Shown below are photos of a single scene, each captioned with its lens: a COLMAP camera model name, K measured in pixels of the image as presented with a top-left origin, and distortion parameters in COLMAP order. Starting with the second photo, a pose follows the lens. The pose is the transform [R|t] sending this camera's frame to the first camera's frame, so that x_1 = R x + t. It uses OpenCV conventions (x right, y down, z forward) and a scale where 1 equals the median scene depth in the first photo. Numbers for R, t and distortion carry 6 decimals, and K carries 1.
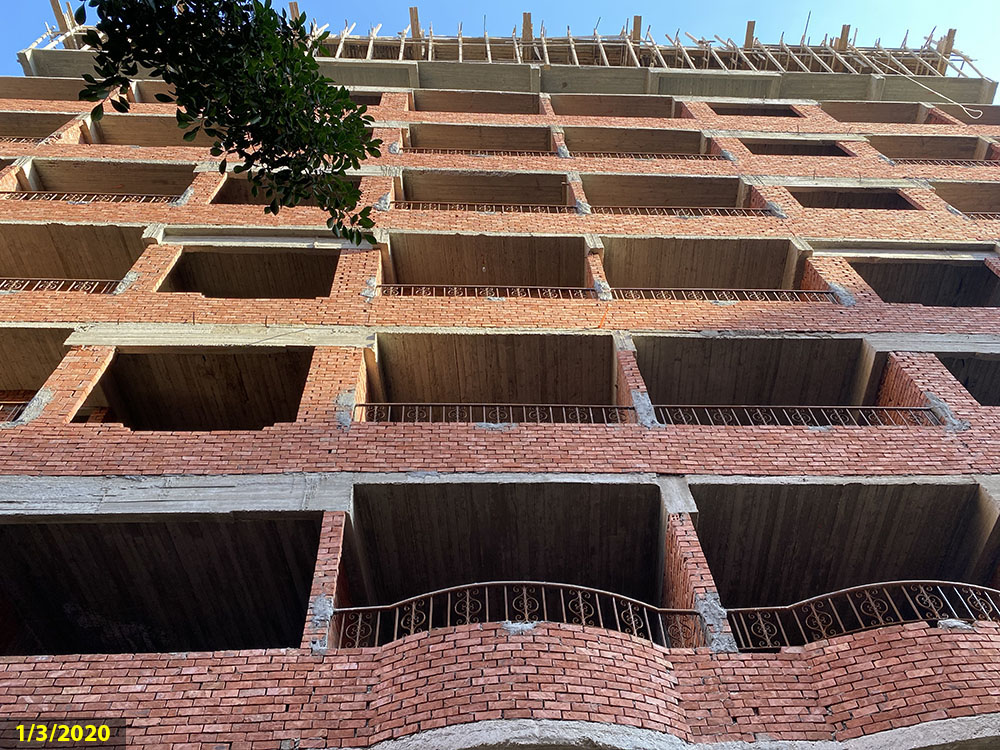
lens RADIAL K [[760.4, 0, 500.6], [0, 760.4, 372.1], [0, 0, 1]] dist [0.036000, -0.041244]
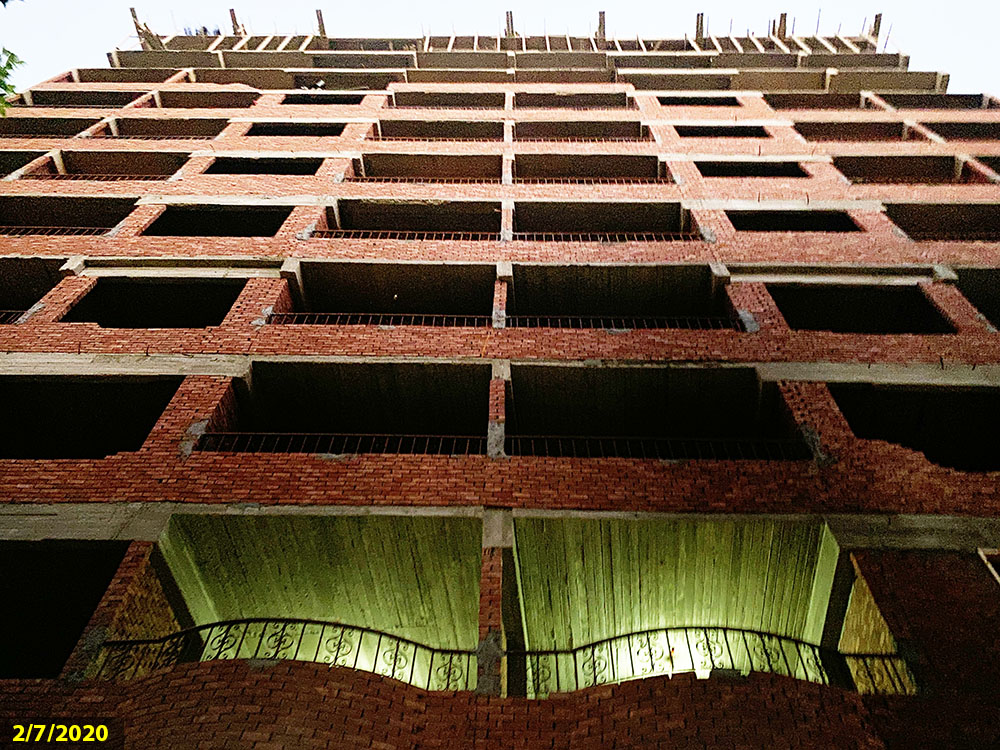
lens RADIAL K [[774.7, 0, 500.0], [0, 774.7, 375.0], [0, 0, 1]] dist [0.075730, -0.118850]
pose [[0.997058, 0.000261, -0.076650, 0.219962], [-0.003052, 0.999337, -0.036294, 0.001417], [0.076590, 0.036421, 0.996397, 0.009879]]
